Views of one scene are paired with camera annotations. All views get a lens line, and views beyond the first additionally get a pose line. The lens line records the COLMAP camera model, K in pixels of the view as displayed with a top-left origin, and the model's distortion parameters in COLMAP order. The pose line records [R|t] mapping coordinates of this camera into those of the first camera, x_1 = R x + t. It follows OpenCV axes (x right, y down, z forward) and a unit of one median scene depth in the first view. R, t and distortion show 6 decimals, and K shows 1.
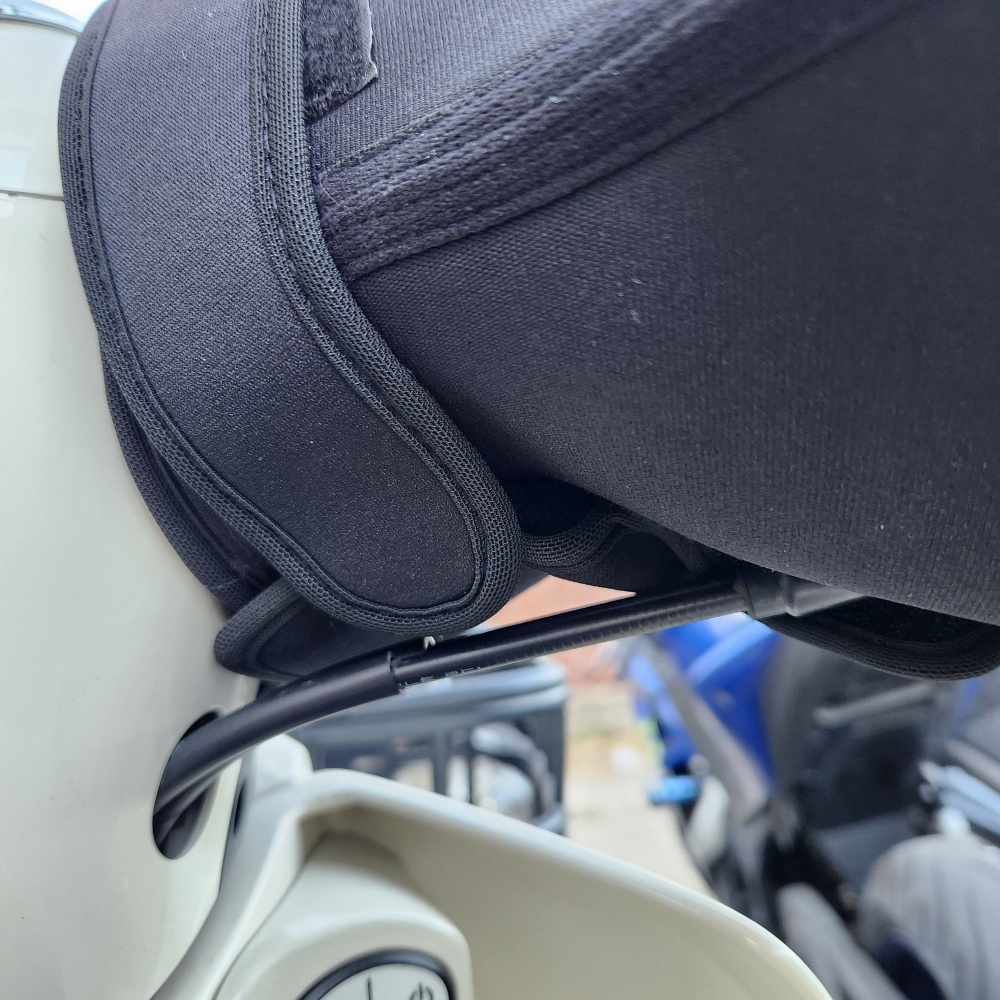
lens RADIAL K [[1016.3, 0, 498.1], [0, 1016.3, 485.2], [0, 0, 1]] dist [-0.019636, -0.025539]
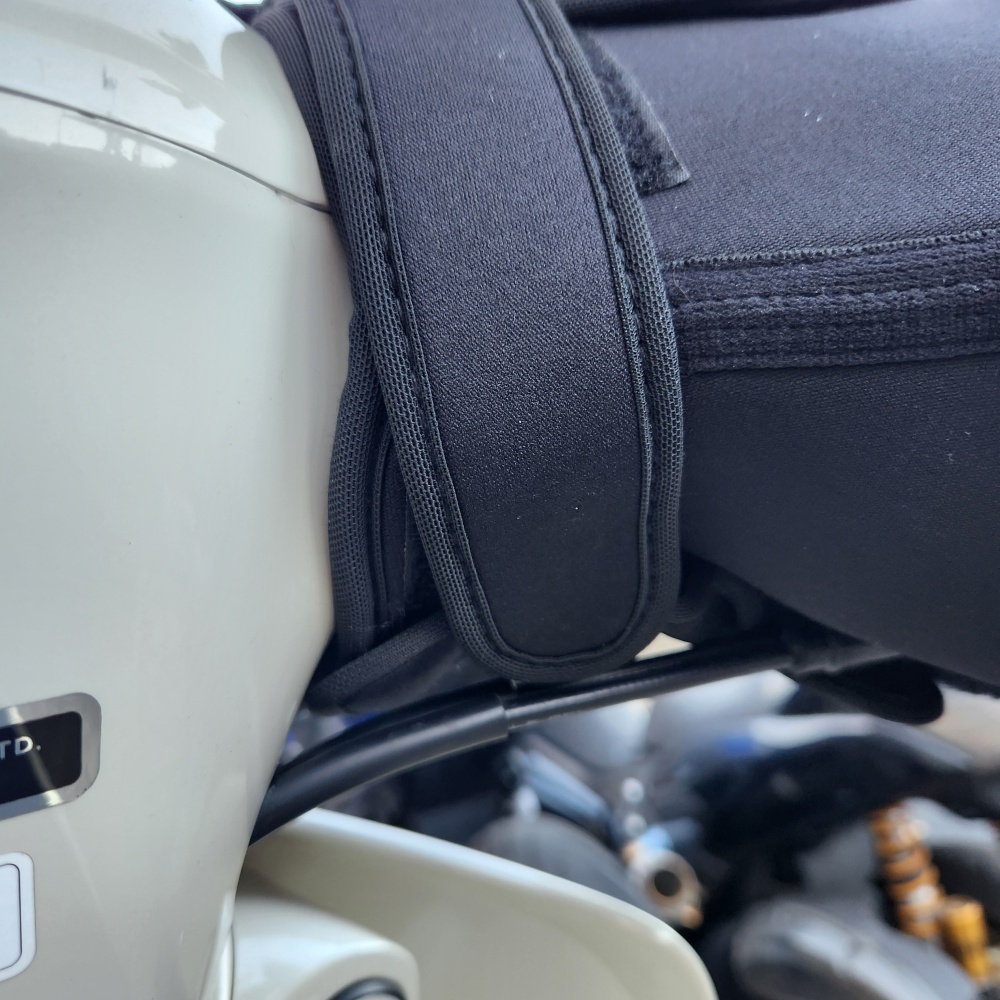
lens RADIAL K [[1016.3, 0, 498.1], [0, 1016.3, 485.2], [0, 0, 1]] dist [-0.019636, -0.025539]
pose [[0.888593, 0.101695, 0.447281, -0.696269], [-0.111653, 0.993739, -0.004123, -0.050776], [-0.444900, -0.046277, 0.894384, 0.104798]]
